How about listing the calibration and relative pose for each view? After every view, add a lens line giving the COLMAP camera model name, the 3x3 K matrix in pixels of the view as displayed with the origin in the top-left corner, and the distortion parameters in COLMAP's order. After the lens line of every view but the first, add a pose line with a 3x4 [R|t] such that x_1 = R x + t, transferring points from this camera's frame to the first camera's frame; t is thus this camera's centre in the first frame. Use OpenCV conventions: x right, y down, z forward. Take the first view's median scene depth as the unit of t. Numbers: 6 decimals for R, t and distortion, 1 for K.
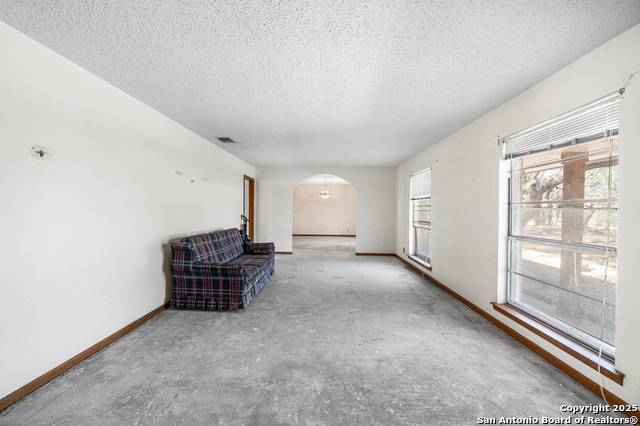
lens RADIAL K [[263.2, 0, 322.8], [0, 263.2, 211.9], [0, 0, 1]] dist [-0.007521, -0.000942]
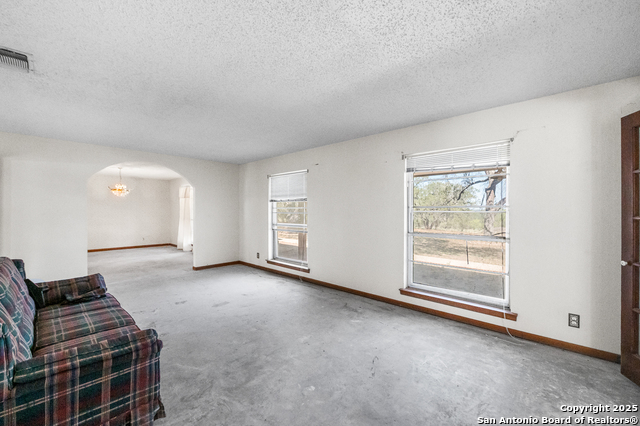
lens RADIAL K [[263.2, 0, 321.6], [0, 263.2, 209.5], [0, 0, 1]] dist [-0.007521, -0.000942]
pose [[0.661358, -0.005410, 0.750051, -0.449109], [0.012125, 0.999920, -0.003479, -0.019556], [-0.749972, 0.011395, 0.661371, 0.420202]]
